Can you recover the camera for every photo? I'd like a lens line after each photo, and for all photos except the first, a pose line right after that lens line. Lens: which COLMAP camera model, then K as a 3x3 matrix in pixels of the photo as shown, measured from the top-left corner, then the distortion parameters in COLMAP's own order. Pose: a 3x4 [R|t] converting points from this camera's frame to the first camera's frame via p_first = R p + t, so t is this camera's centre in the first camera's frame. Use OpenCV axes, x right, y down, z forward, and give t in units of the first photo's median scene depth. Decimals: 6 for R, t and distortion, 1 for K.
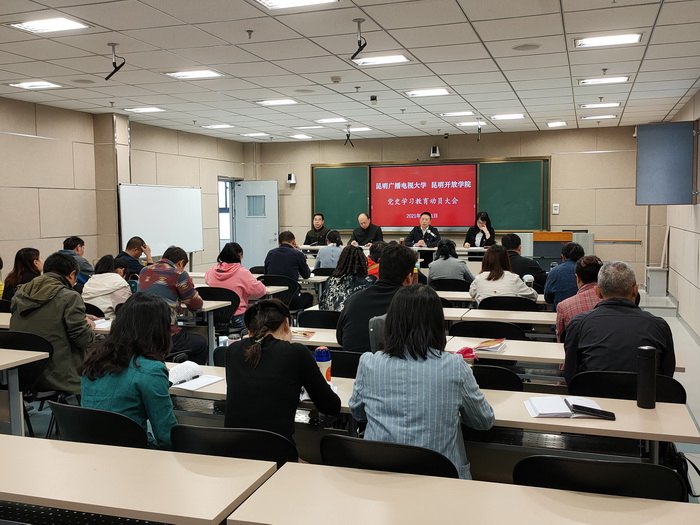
lens RADIAL K [[683.1, 0, 350.0], [0, 683.1, 262.5], [0, 0, 1]] dist [0.014722, 0.000863]
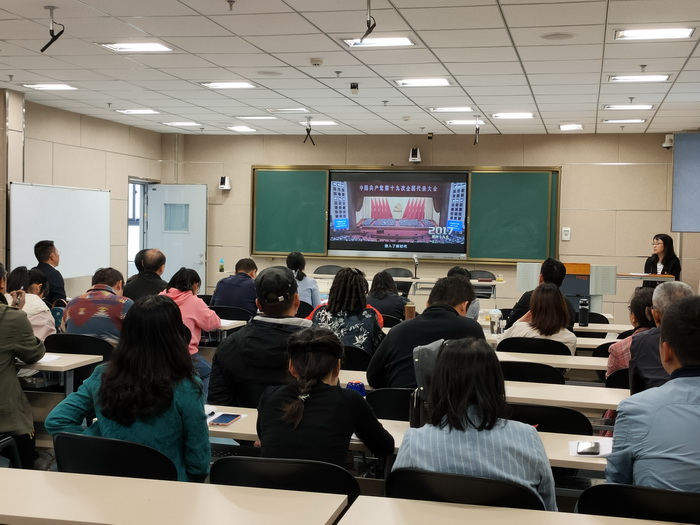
lens RADIAL K [[932.3, 0, 350.0], [0, 932.3, 262.5], [0, 0, 1]] dist [0.007850, 0.011466]
pose [[0.995757, 0.028658, 0.087444, -0.046594], [-0.024995, 0.998775, -0.042697, 0.007665], [-0.088561, 0.040330, 0.995254, -0.050917]]
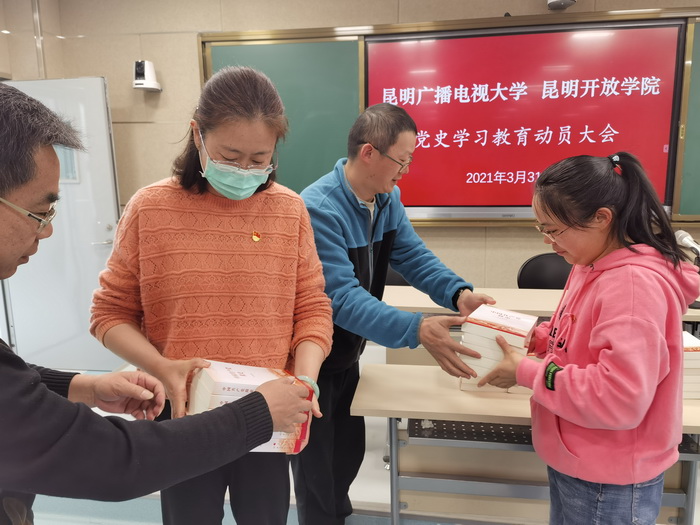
lens RADIAL K [[536.0, 0, 350.0], [0, 536.0, 262.5], [0, 0, 1]] dist [0.157582, -0.210899]
pose [[0.988189, -0.031813, 0.149903, -0.032390], [0.016572, 0.994662, 0.101848, -0.067124], [-0.152343, -0.098161, 0.983441, 0.893123]]
